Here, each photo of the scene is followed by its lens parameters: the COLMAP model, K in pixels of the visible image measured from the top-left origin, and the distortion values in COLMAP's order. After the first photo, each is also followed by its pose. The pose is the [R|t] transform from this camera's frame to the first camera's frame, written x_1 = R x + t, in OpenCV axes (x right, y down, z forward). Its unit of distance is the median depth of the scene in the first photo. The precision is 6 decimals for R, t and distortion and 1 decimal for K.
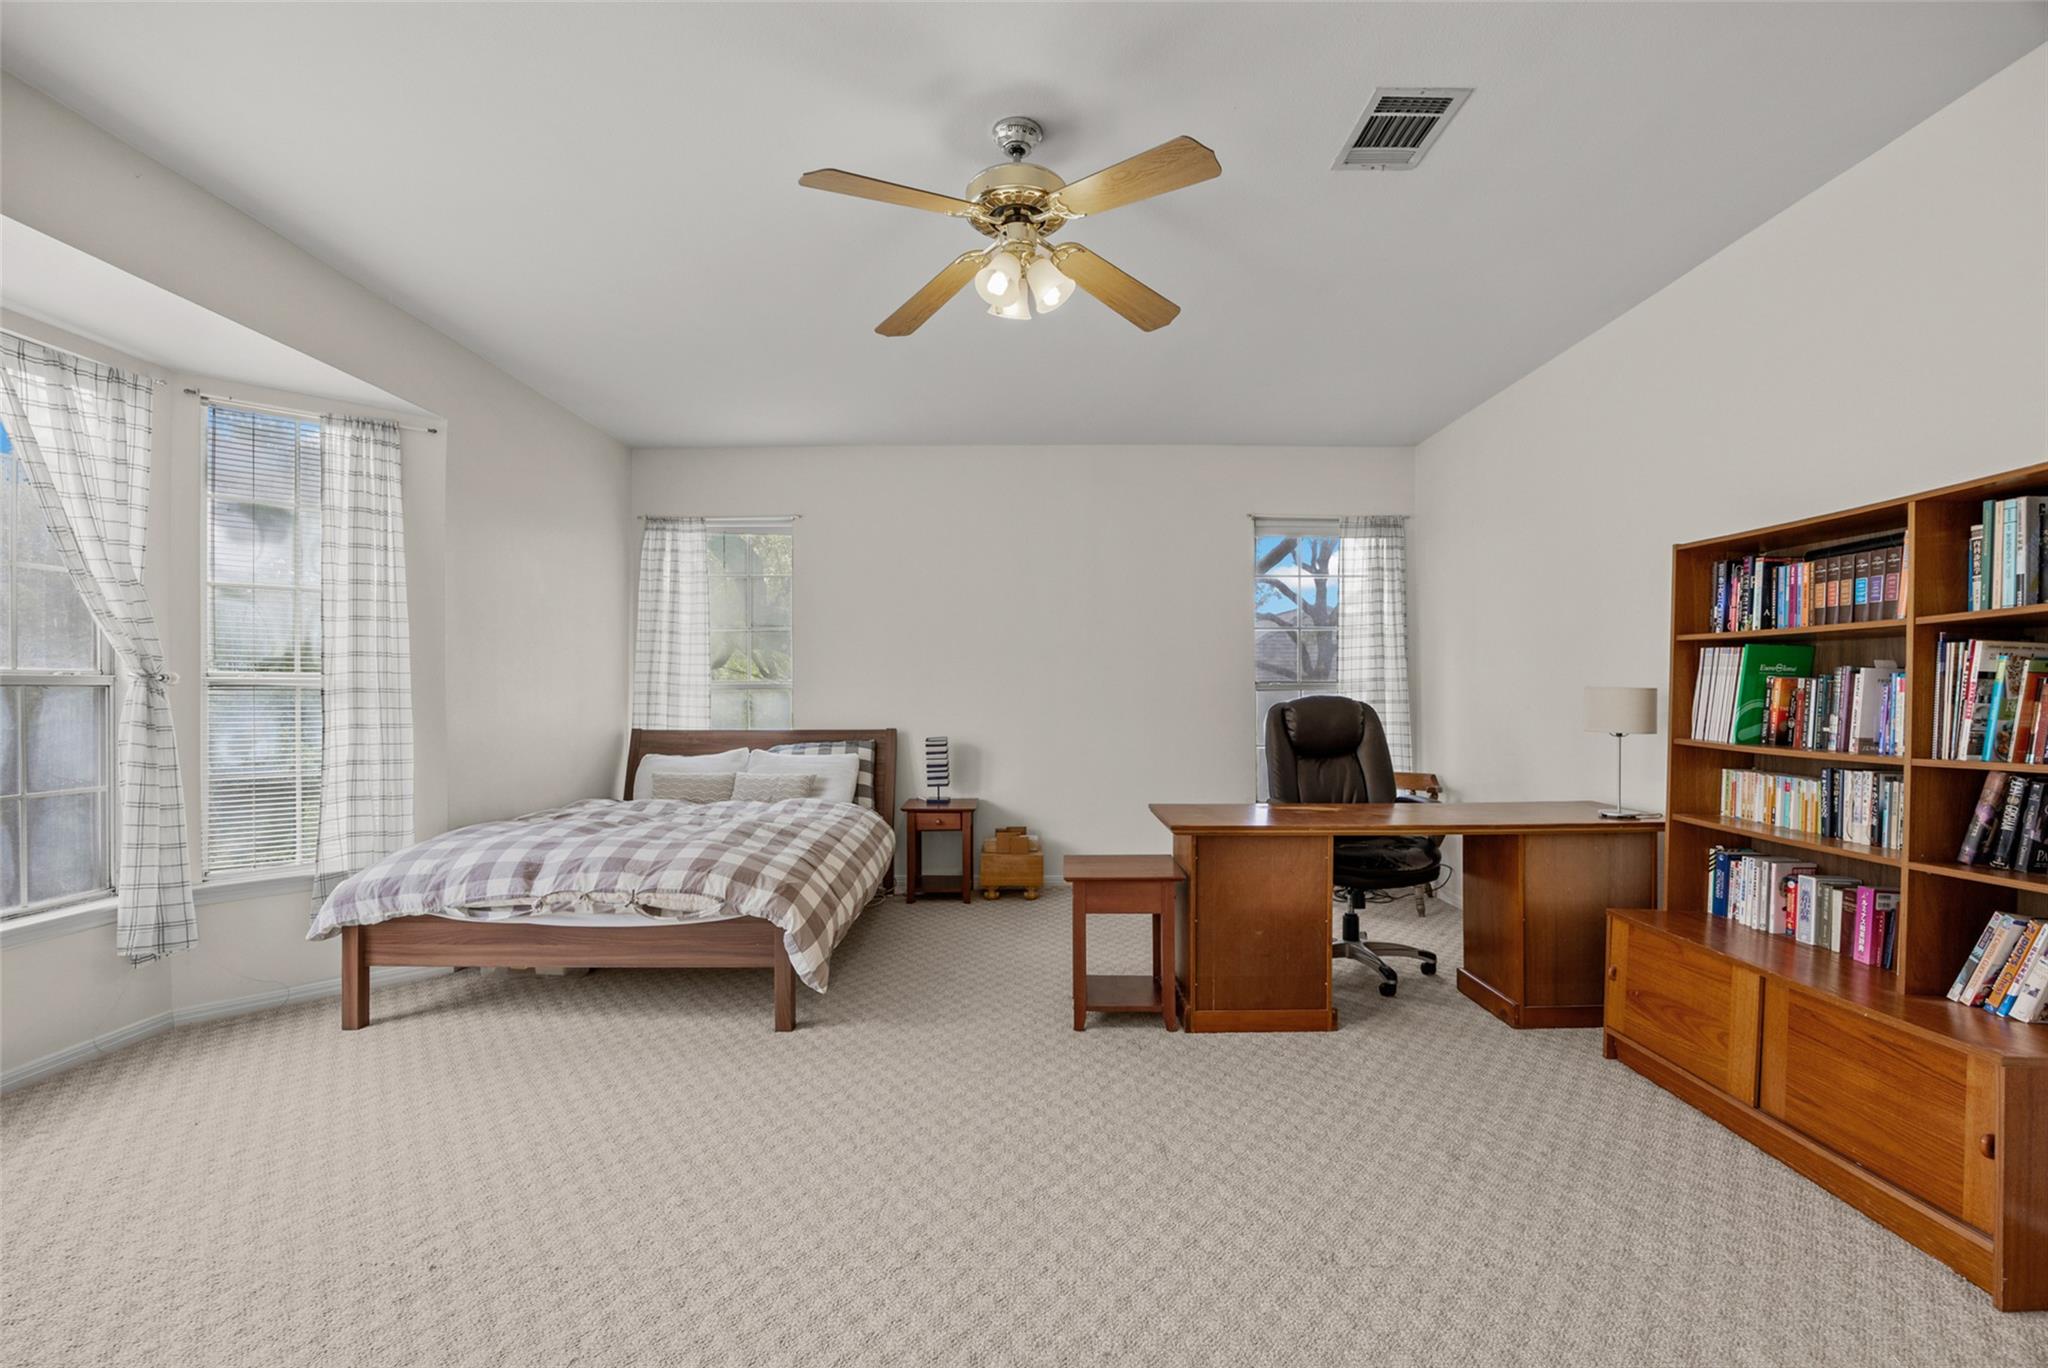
lens RADIAL K [[870.2, 0, 1021.1], [0, 870.2, 693.5], [0, 0, 1]] dist [-0.015035, 0.001179]
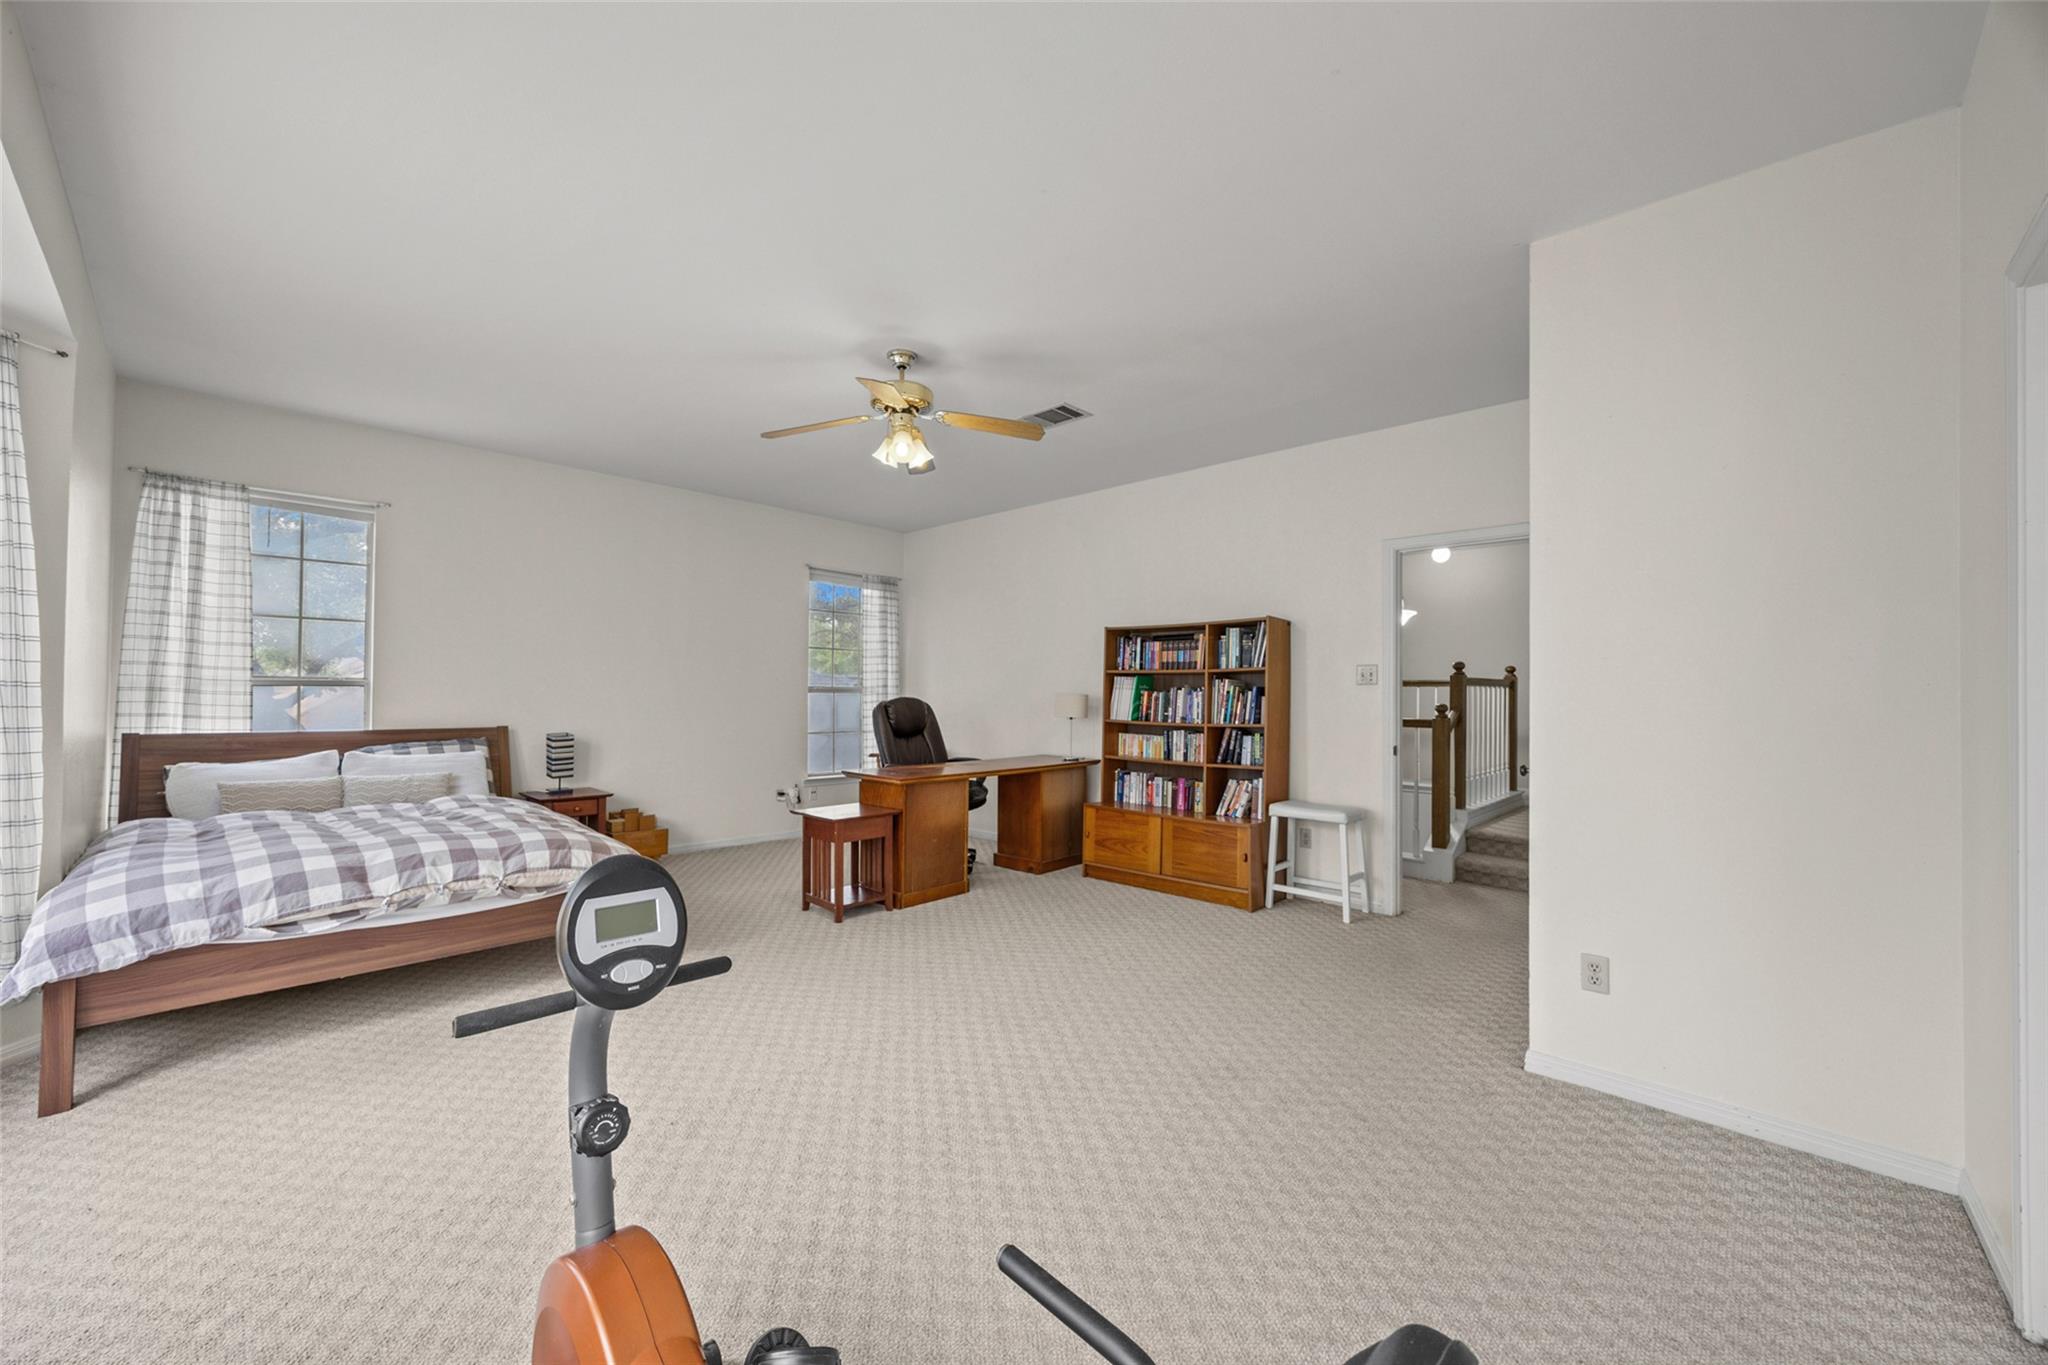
lens RADIAL K [[729.5, 0, 1028.8], [0, 729.5, 684.4], [0, 0, 1]] dist [0.002814, 0.000095]
pose [[0.700715, 0.018708, 0.713196, -0.656815], [-0.009125, 0.999809, -0.017261, -0.000306], [-0.713383, 0.005587, 0.700752, -0.116180]]
